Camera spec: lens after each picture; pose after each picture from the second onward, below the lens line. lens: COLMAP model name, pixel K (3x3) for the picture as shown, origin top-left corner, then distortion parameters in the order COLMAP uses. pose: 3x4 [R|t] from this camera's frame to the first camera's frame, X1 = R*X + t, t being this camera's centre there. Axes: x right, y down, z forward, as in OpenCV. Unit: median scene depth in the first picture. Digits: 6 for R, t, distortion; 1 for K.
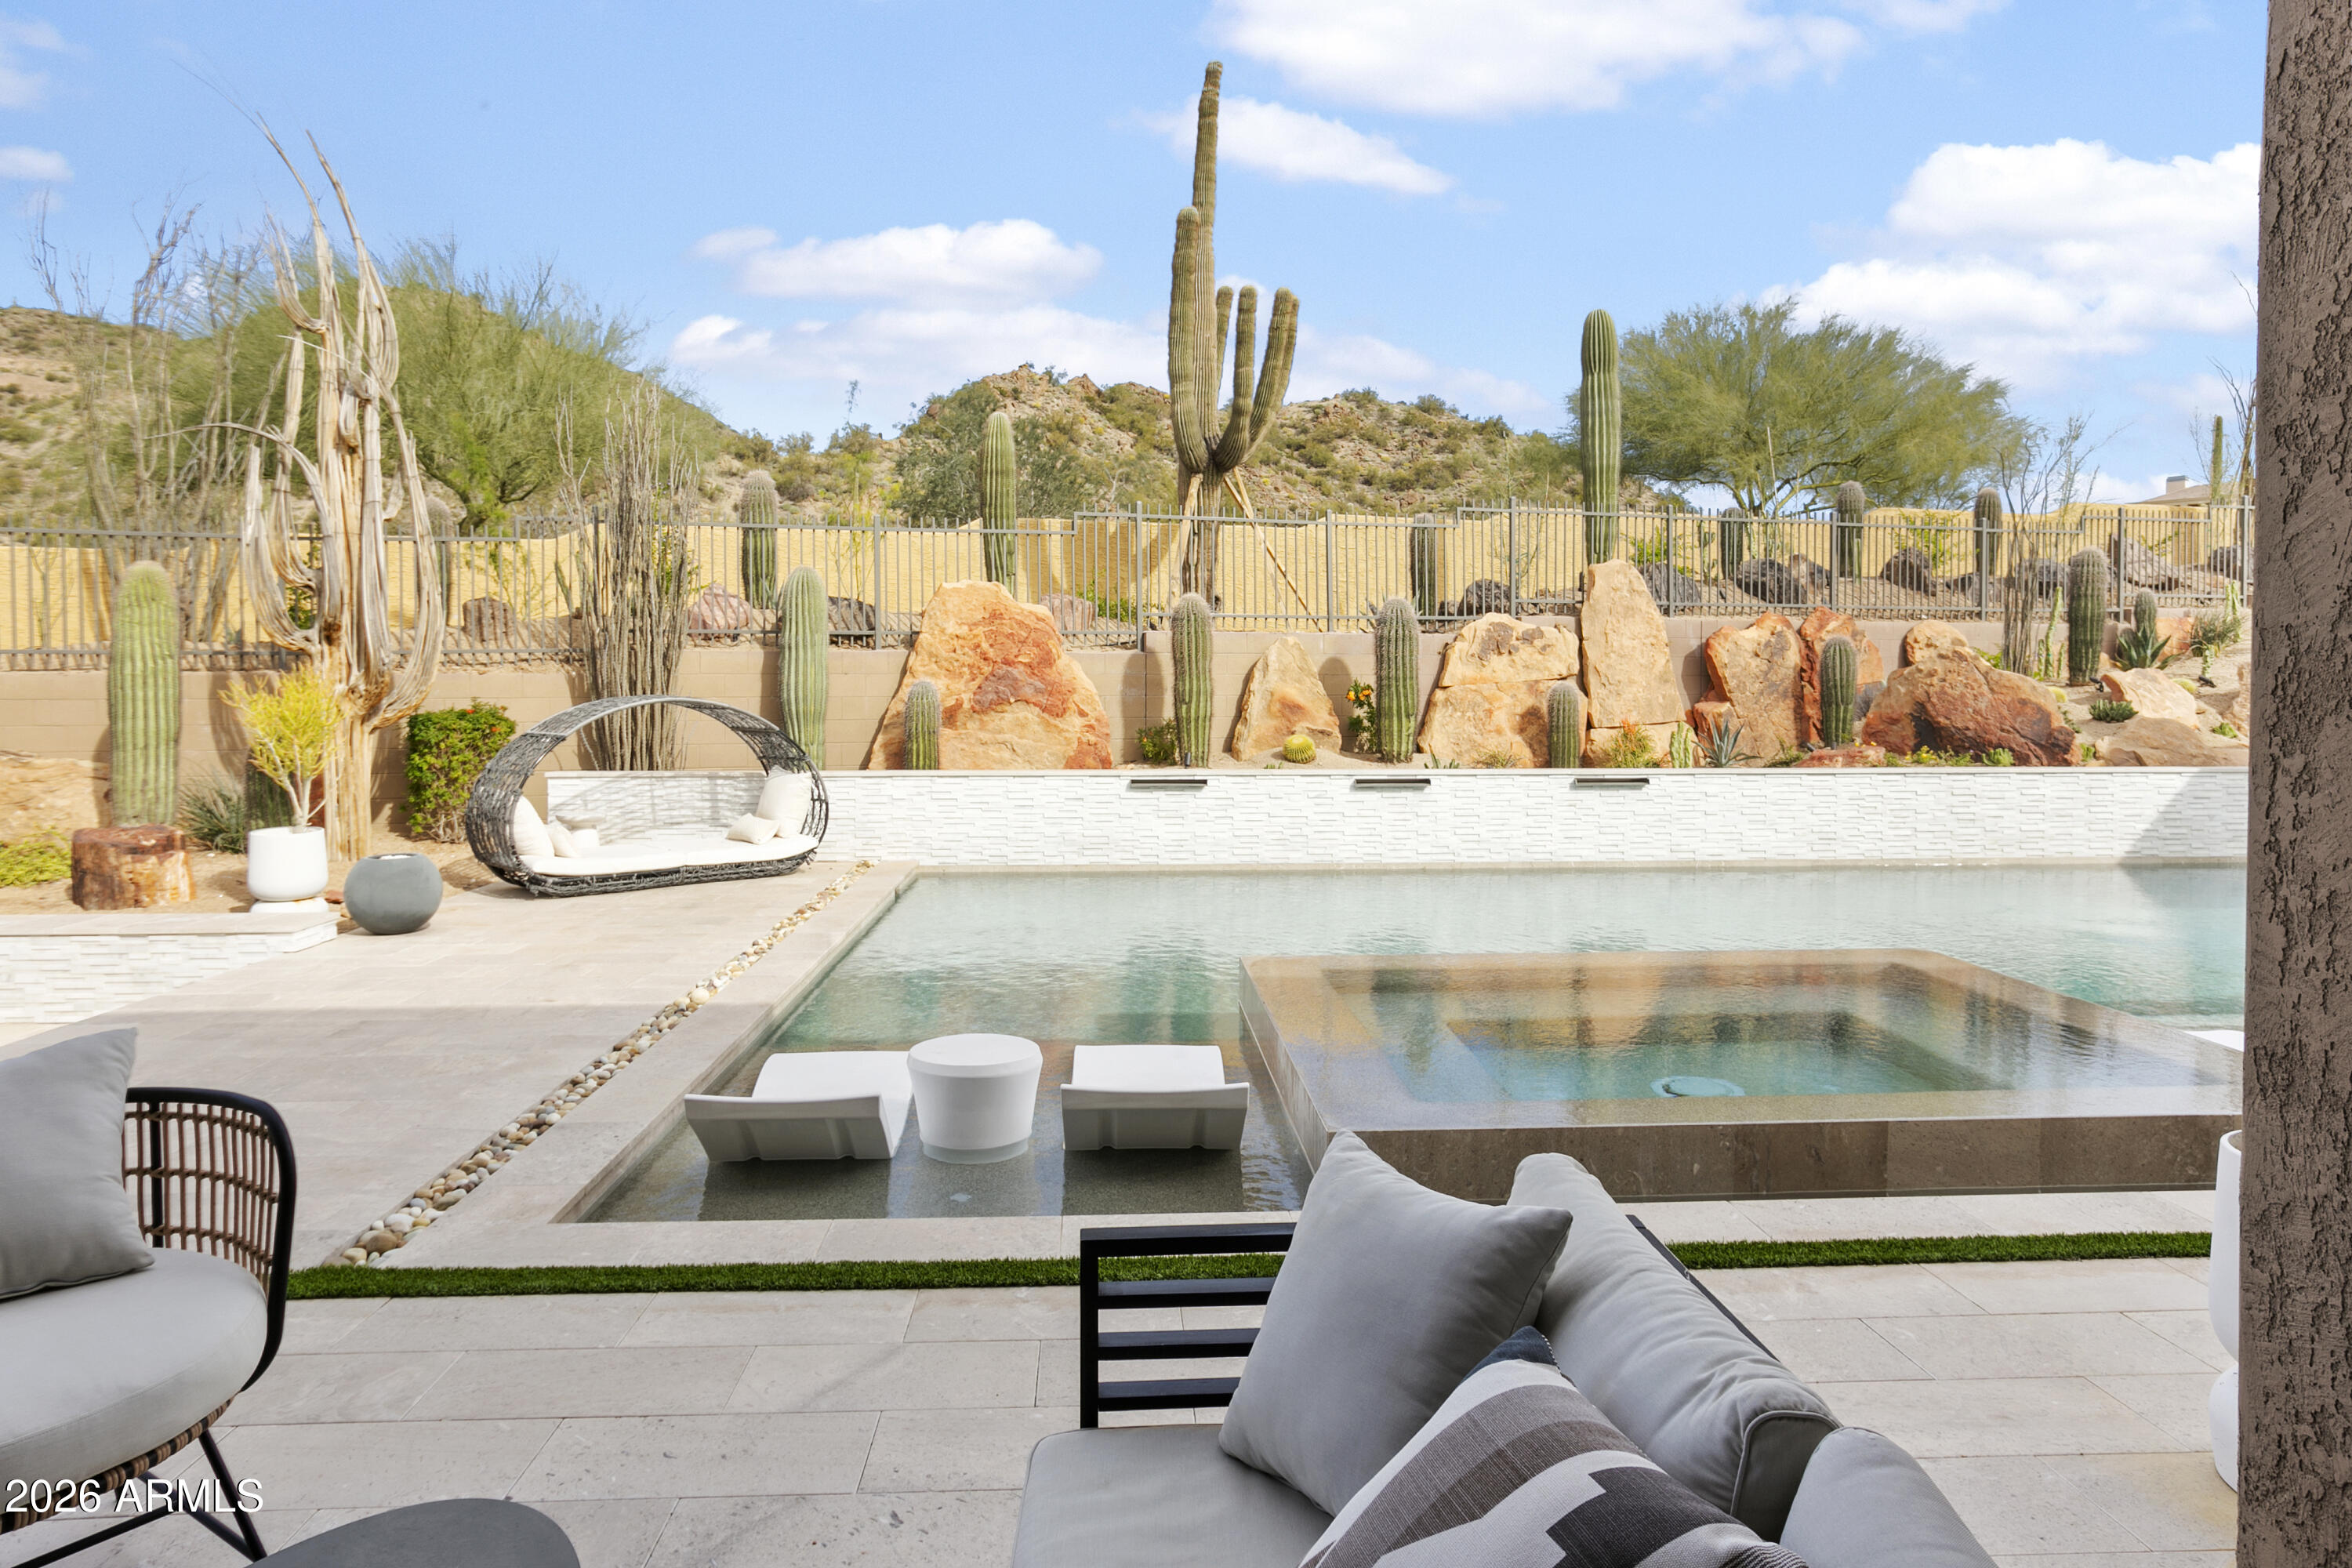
lens RADIAL K [[1481.5, 0, 1174.9], [0, 1481.5, 728.5], [0, 0, 1]] dist [-0.031950, 0.021807]
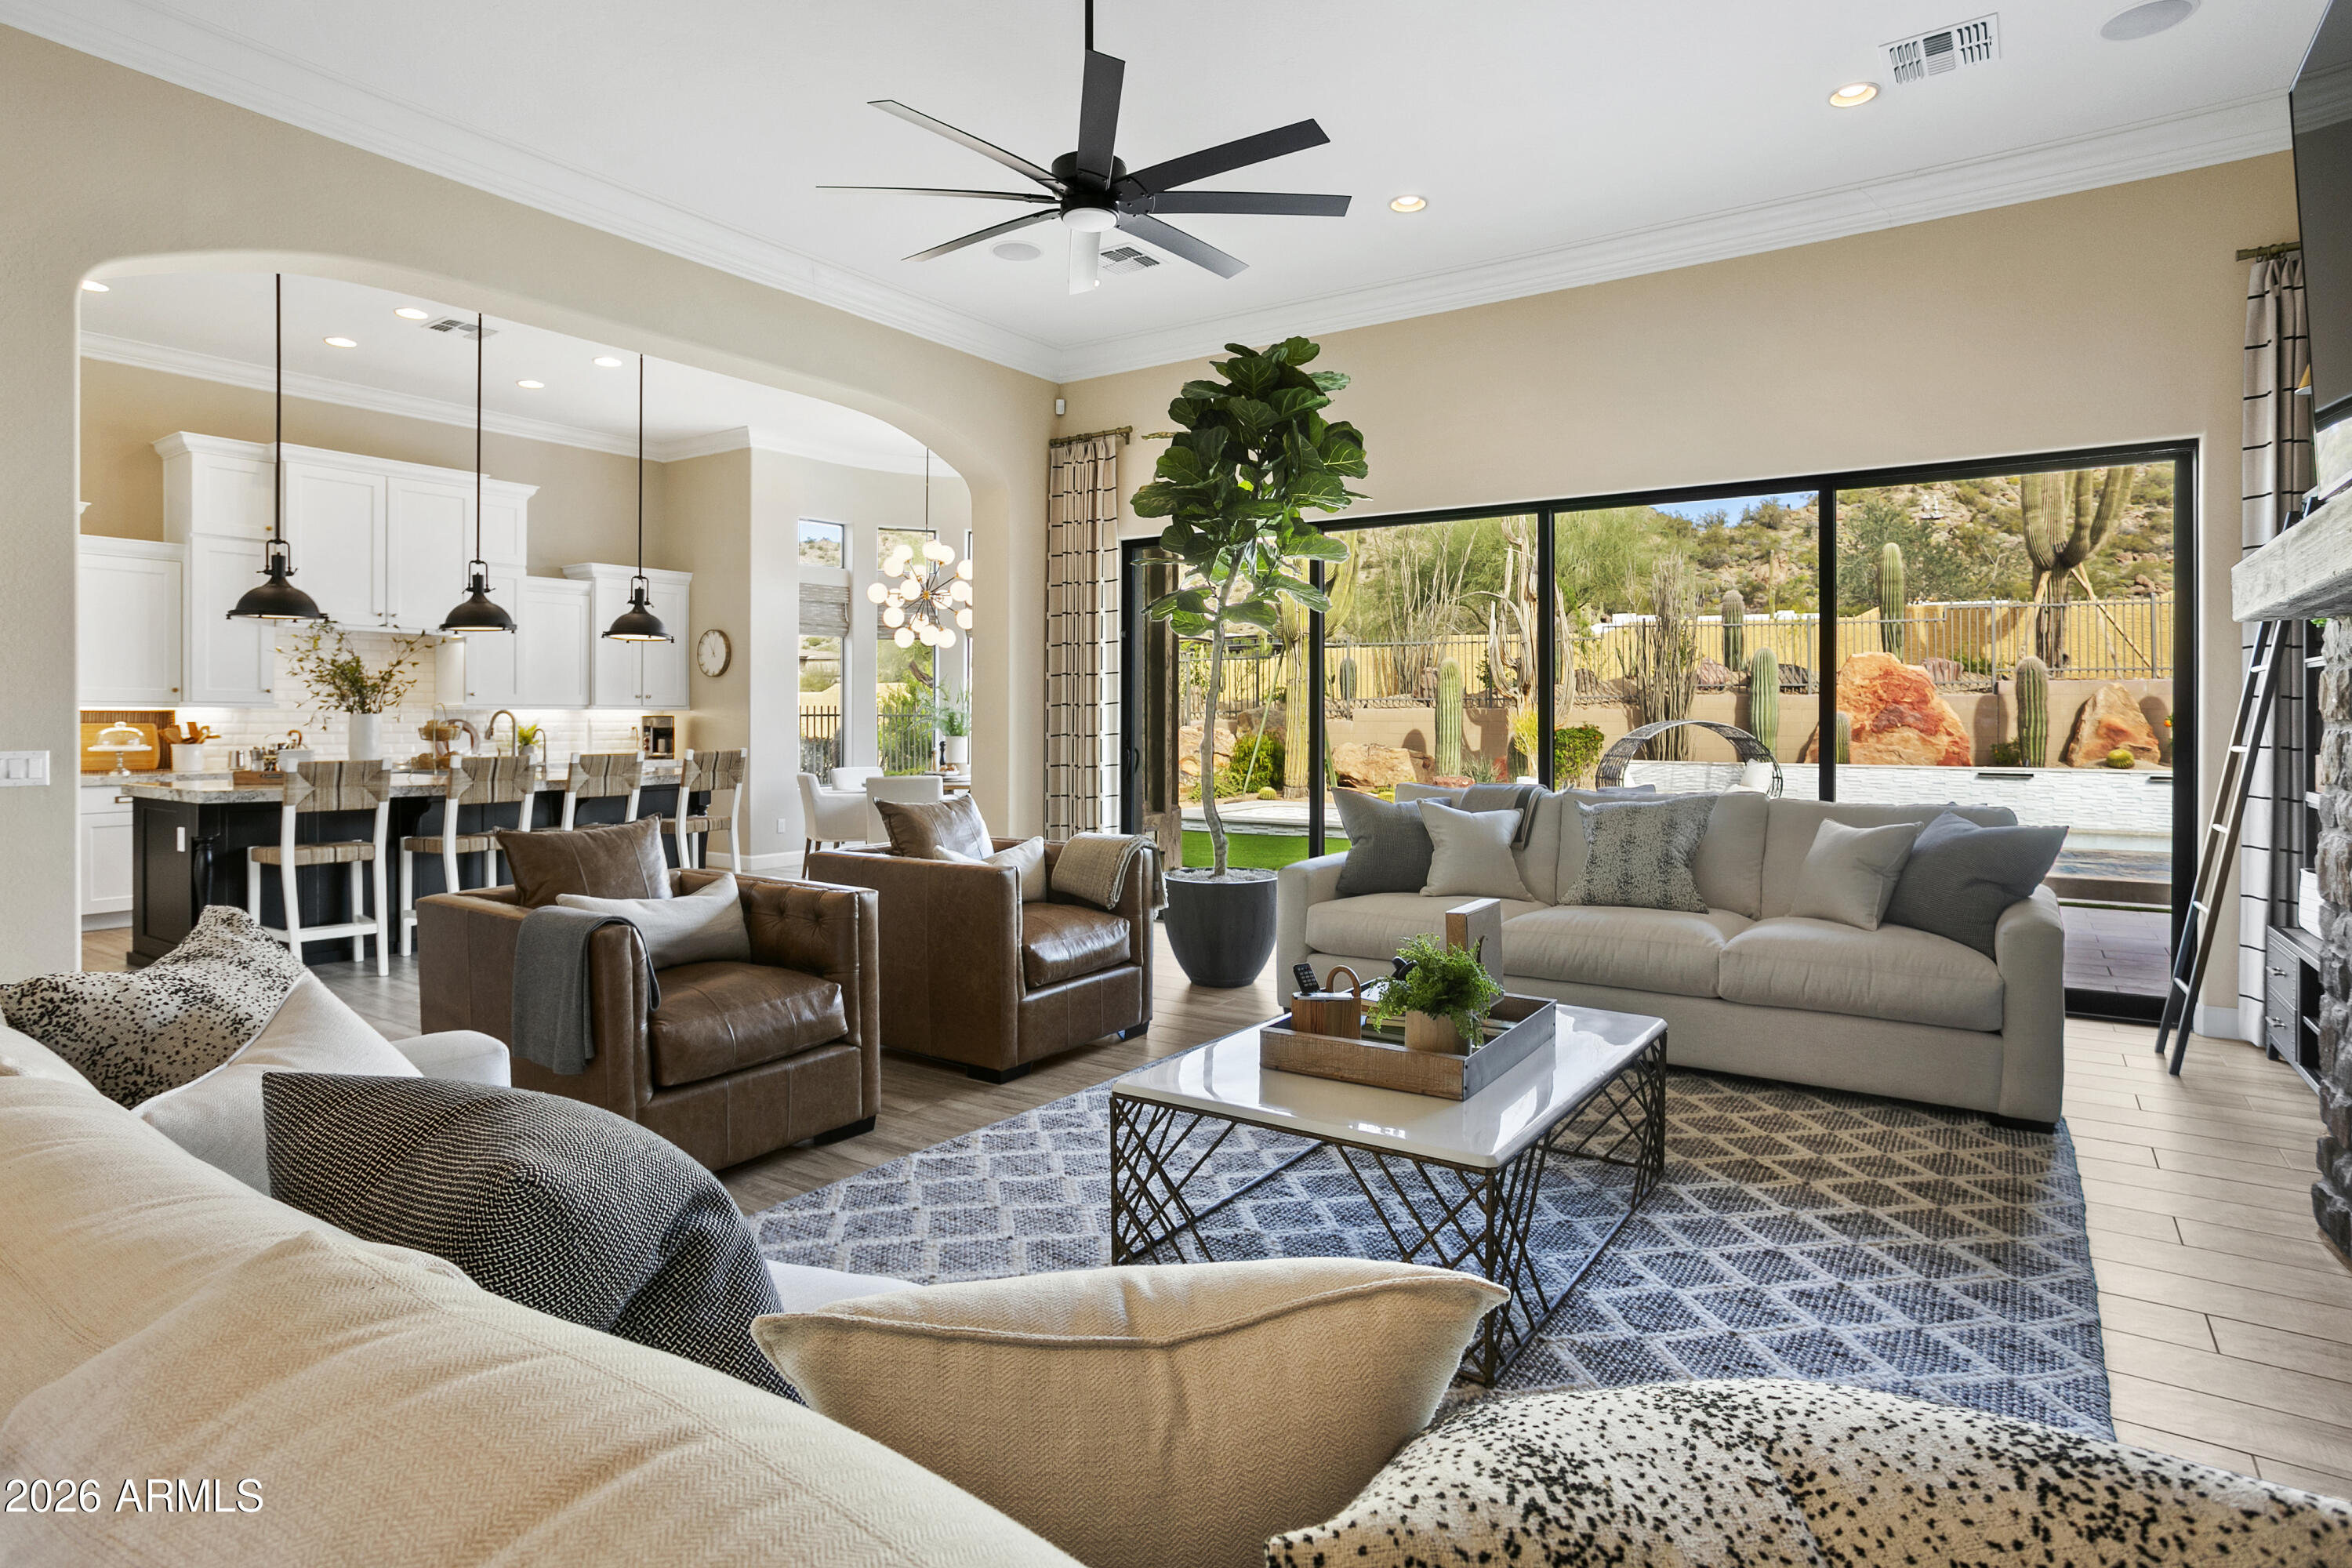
lens RADIAL K [[1203.3, 0, 1192.3], [0, 1203.3, 725.3], [0, 0, 1]] dist [-0.030671, 0.003827]
pose [[0.792400, 0.006041, -0.609972, 0.069853], [-0.020846, 0.999635, -0.017180, 0.019194], [0.609645, 0.026329, 0.792237, -0.490057]]
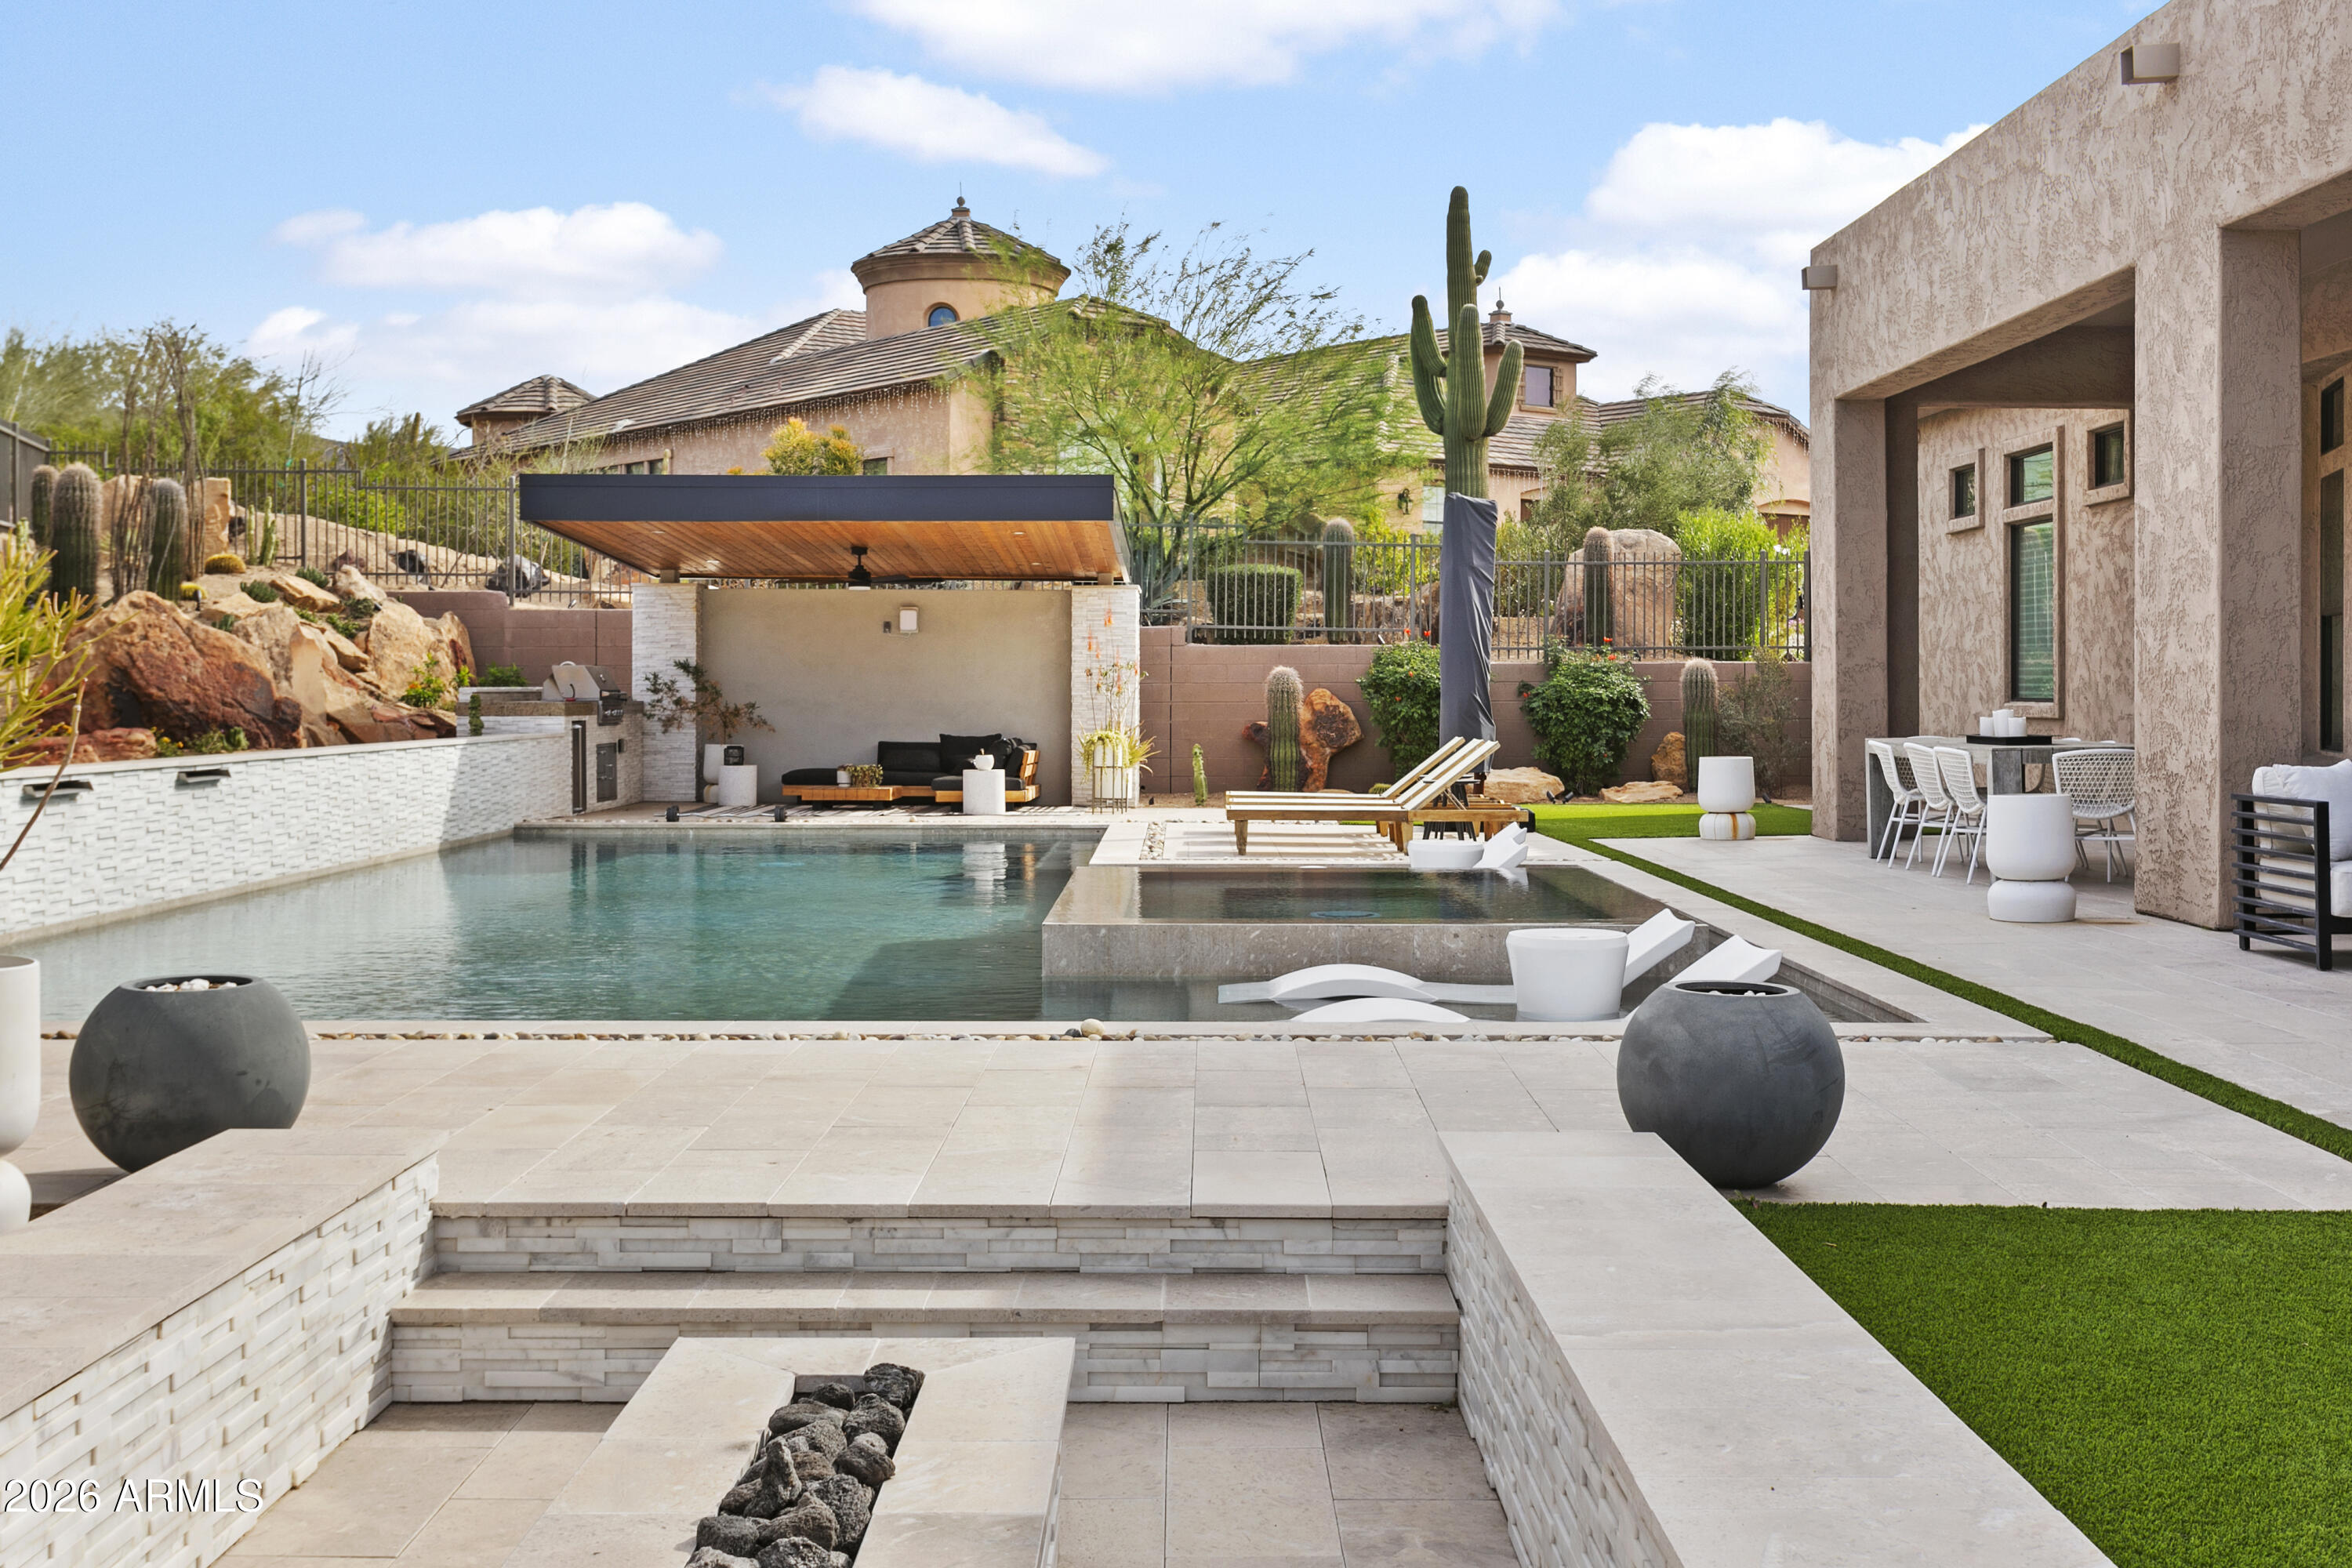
lens RADIAL K [[2597.5, 0, 1197.3], [0, 2597.5, 690.0], [0, 0, 1]] dist [-0.001742, 0.000000]
pose [[0.054534, -0.000827, 0.998512, -0.749073], [0.030327, 0.999540, -0.000828, 0.010285], [-0.998051, 0.030327, 0.054534, 0.417120]]
